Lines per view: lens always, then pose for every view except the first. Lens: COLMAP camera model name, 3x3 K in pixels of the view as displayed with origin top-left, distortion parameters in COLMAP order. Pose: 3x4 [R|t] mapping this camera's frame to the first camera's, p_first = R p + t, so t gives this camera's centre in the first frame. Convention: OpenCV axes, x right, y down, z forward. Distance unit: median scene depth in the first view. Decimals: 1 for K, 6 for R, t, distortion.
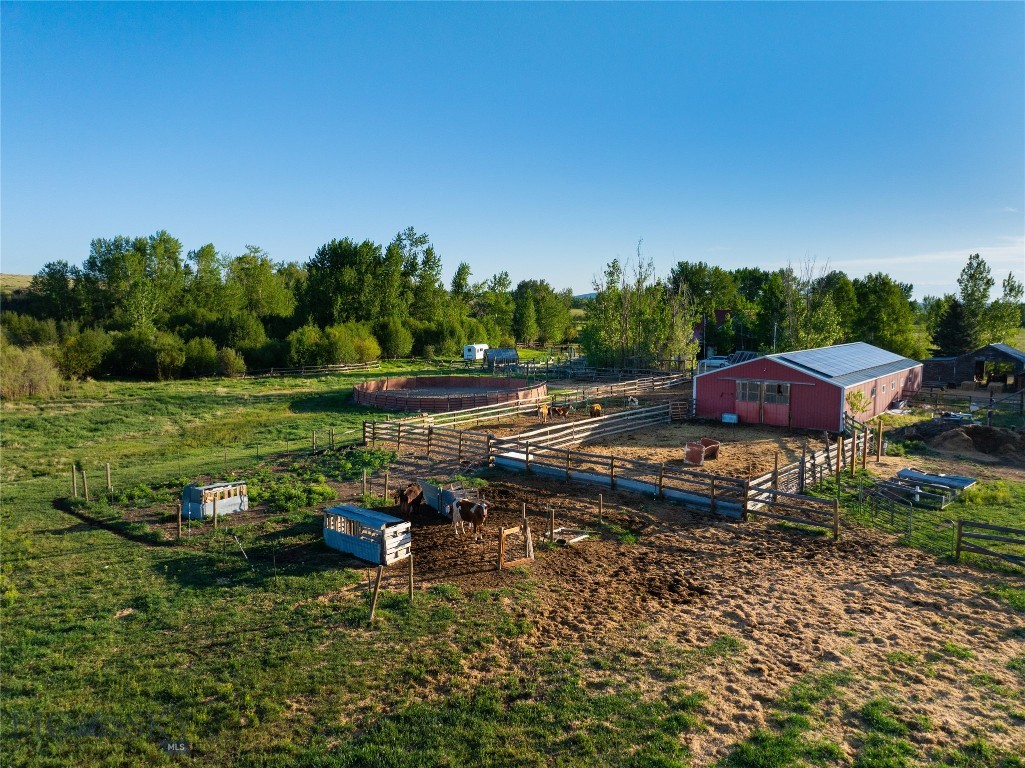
lens RADIAL K [[742.4, 0, 510.8], [0, 742.4, 382.8], [0, 0, 1]] dist [-0.043412, 0.021186]
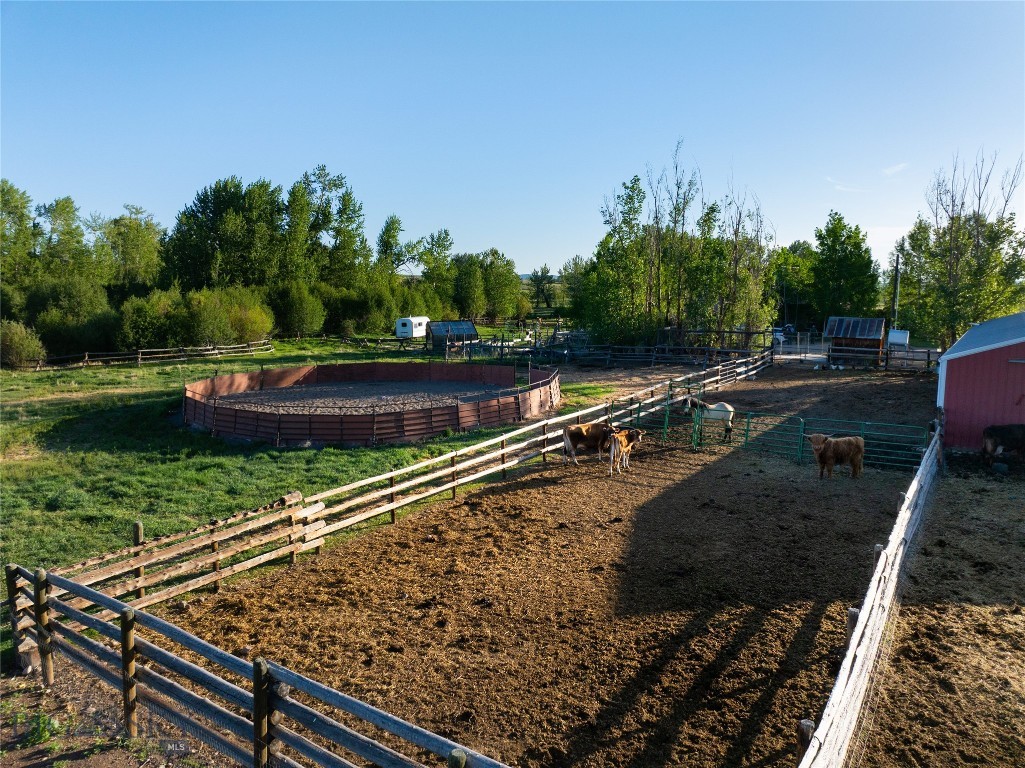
lens RADIAL K [[742.4, 0, 517.2], [0, 742.4, 386.6], [0, 0, 1]] dist [-0.043412, 0.021186]
pose [[0.994506, -0.016487, 0.103368, -0.019291], [0.013514, 0.999477, 0.029394, -0.003273], [-0.103799, -0.027836, 0.994209, 0.239226]]
